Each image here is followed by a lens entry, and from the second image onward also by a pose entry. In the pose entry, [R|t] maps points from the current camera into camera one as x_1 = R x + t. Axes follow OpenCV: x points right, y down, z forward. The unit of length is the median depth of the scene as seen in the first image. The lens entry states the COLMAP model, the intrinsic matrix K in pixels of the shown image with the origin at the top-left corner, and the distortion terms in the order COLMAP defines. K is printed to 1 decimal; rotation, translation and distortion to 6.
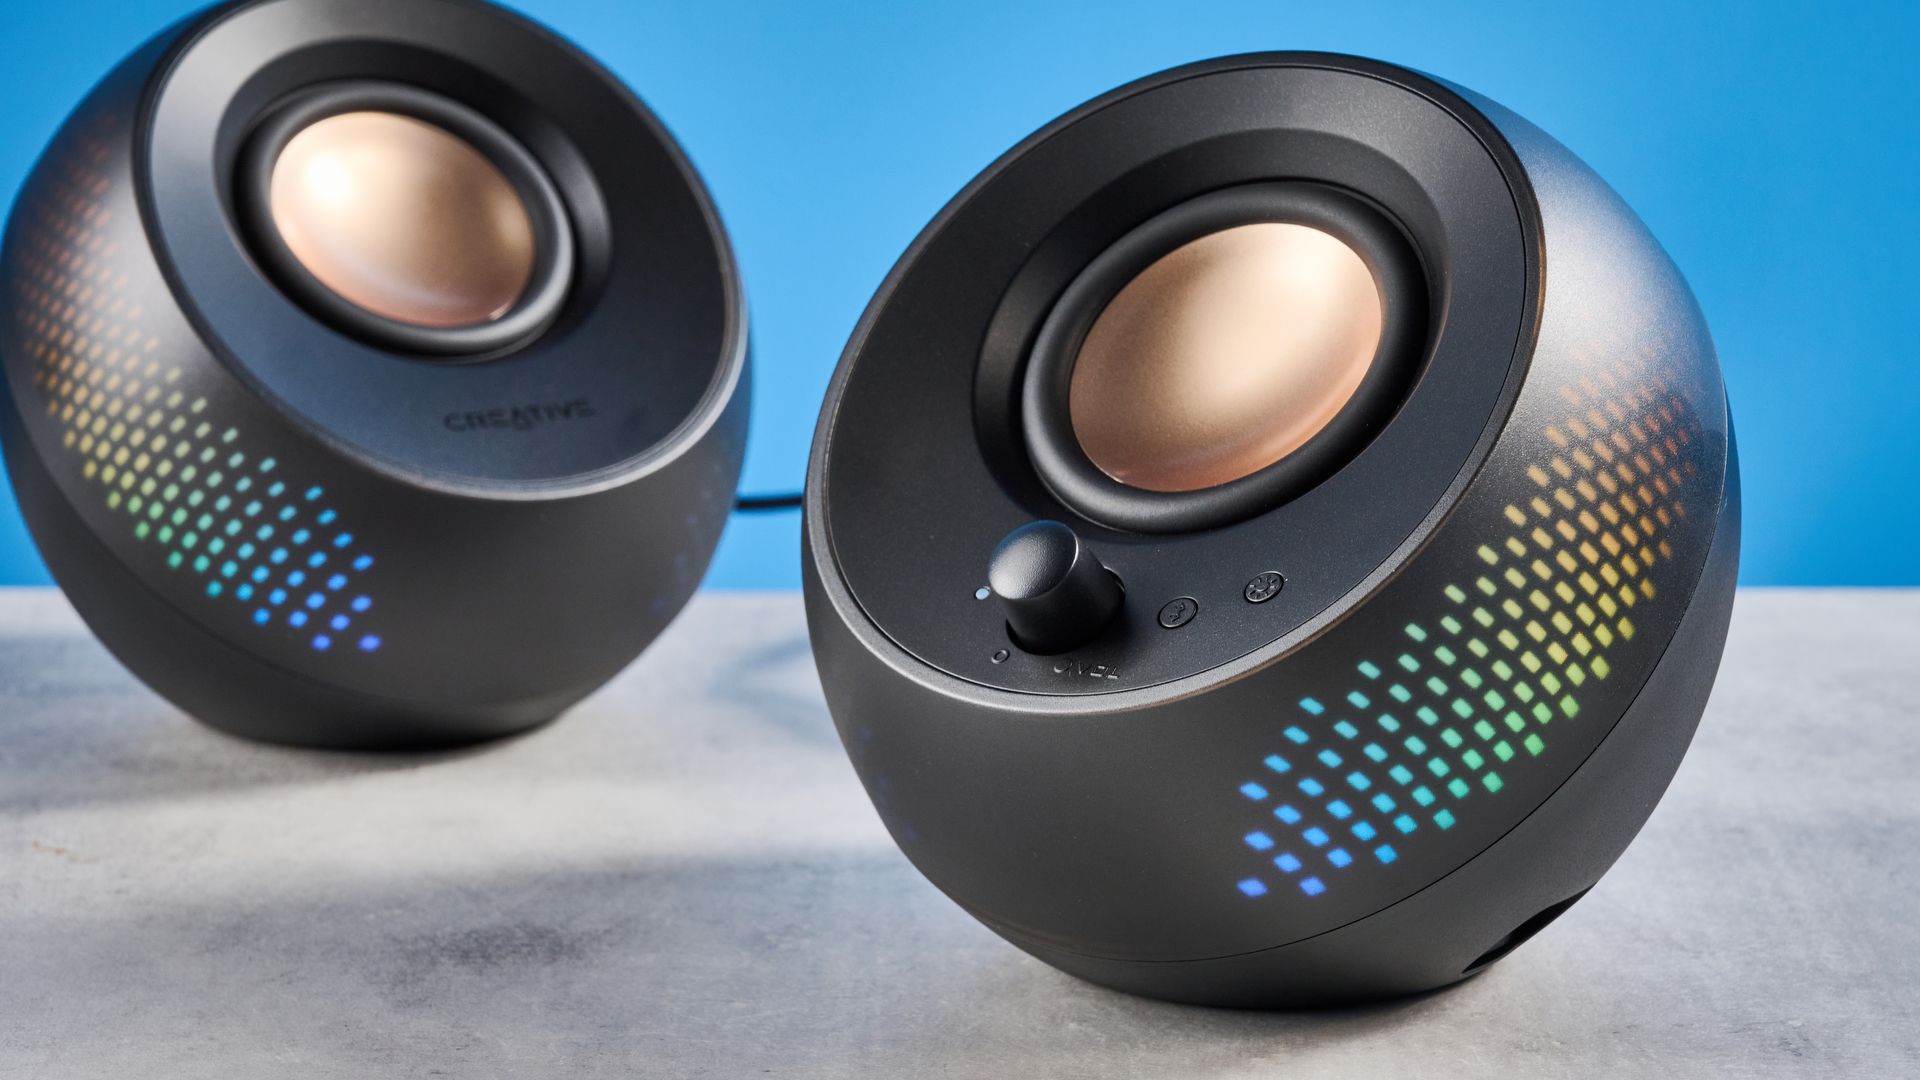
lens RADIAL K [[5041.7, 0, 967.3], [0, 5041.7, 542.9], [0, 0, 1]] dist [0.028412, 0.000000]
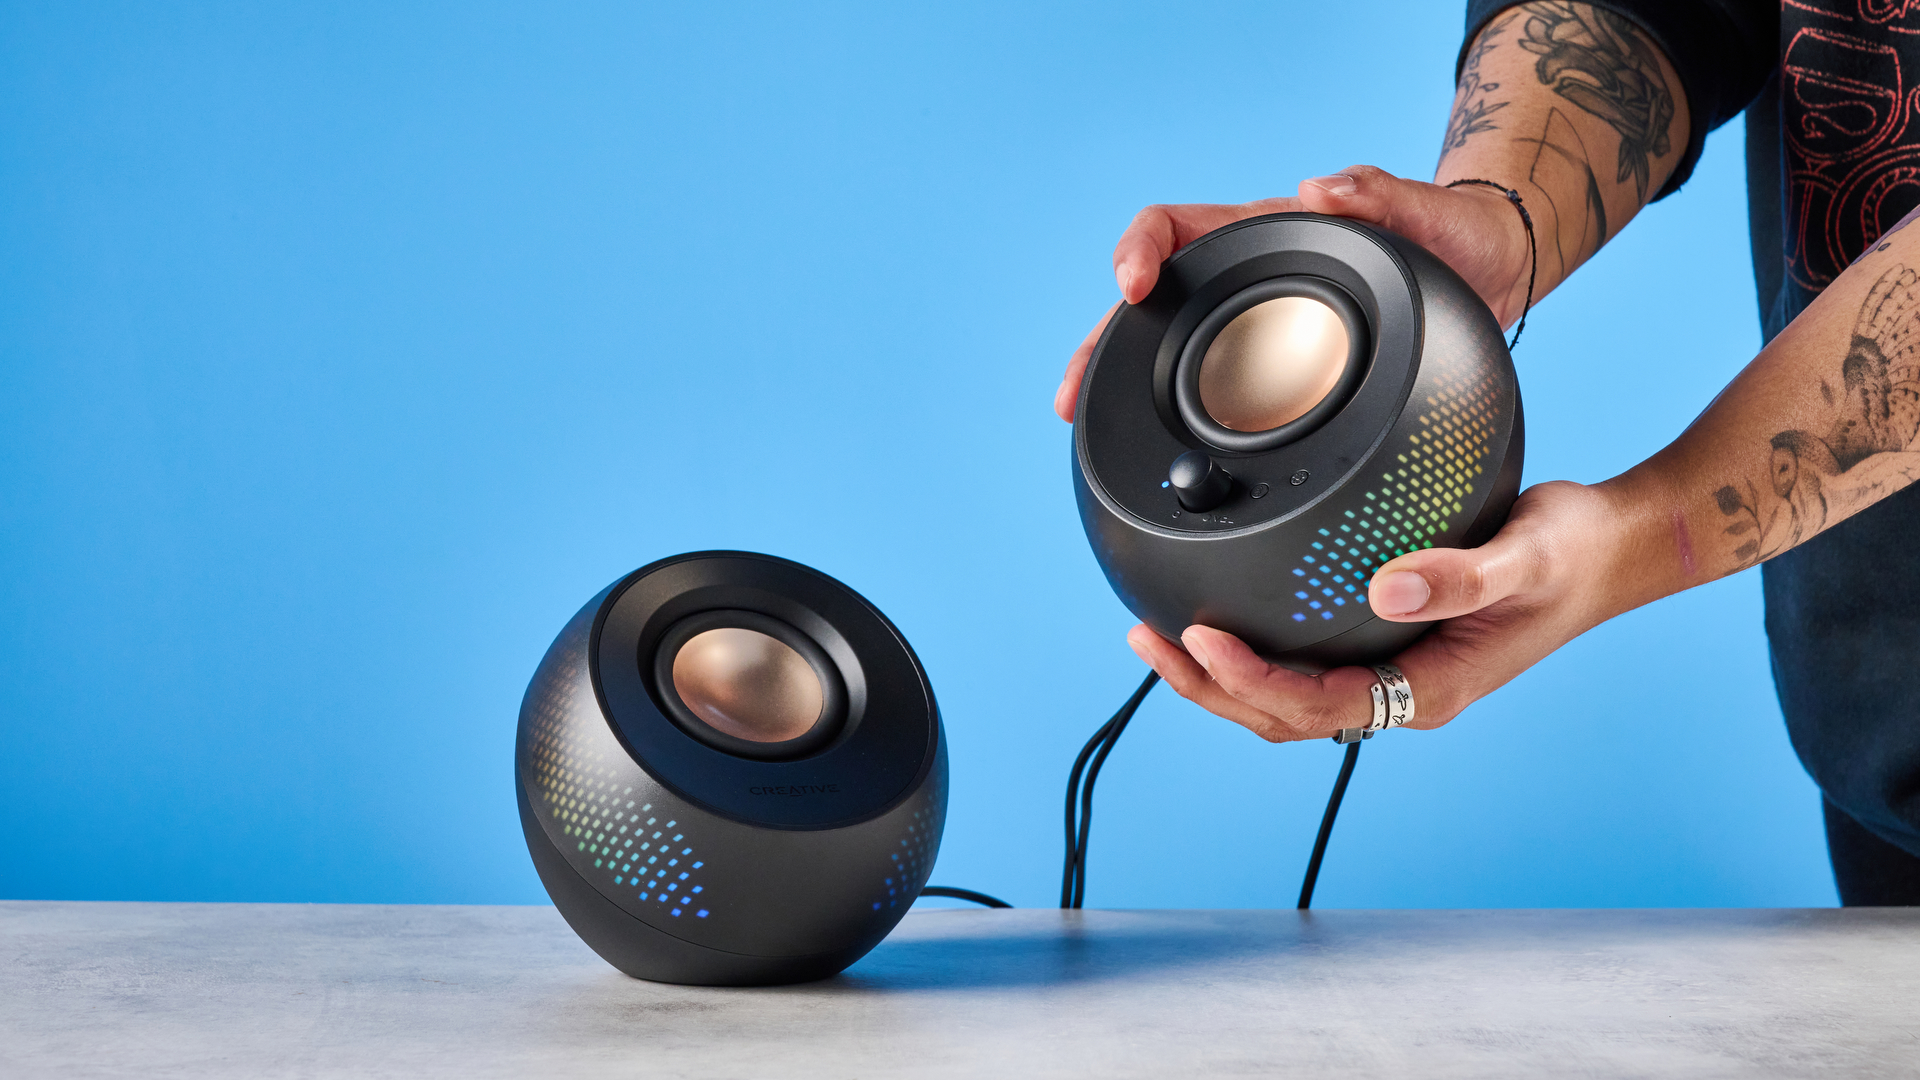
lens RADIAL K [[5041.7, 0, 958.1], [0, 5041.7, 537.3], [0, 0, 1]] dist [0.028412, 0.000000]
pose [[0.998989, -0.044069, 0.008921, -0.106426], [0.043622, 0.998020, 0.045306, -0.069298], [-0.010900, -0.044871, 0.998933, -1.143086]]
